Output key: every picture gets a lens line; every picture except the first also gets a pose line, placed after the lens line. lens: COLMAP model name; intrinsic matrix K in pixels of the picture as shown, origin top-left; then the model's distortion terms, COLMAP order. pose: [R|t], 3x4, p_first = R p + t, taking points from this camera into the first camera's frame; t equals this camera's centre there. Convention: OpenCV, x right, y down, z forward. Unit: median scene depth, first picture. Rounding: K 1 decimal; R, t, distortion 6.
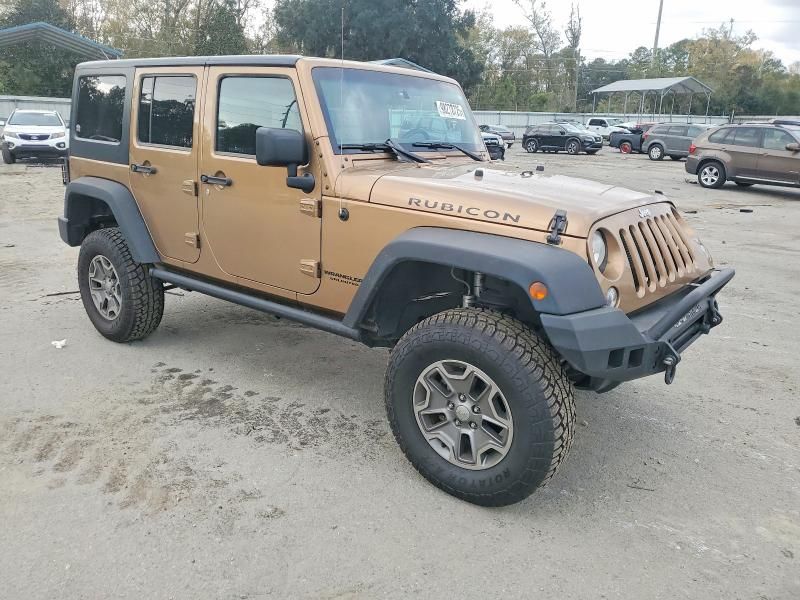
lens RADIAL K [[665.5, 0, 400.0], [0, 665.5, 300.0], [0, 0, 1]] dist [-0.035753, -0.000524]
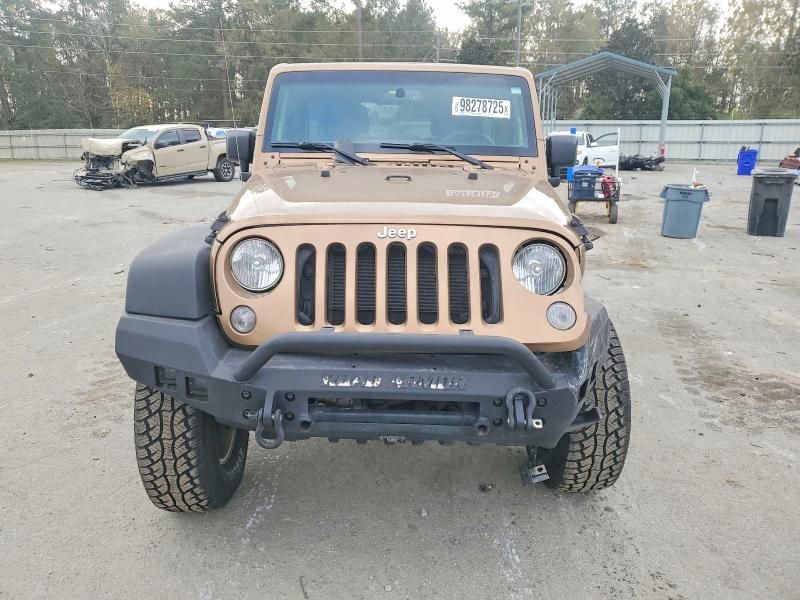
lens RADIAL K [[665.5, 0, 400.0], [0, 665.5, 300.0], [0, 0, 1]] dist [-0.035753, -0.000524]
pose [[0.566902, 0.181510, -0.803540, 0.904361], [-0.214693, 0.974269, 0.068609, -0.108622], [0.795317, 0.133620, 0.591284, 0.578809]]
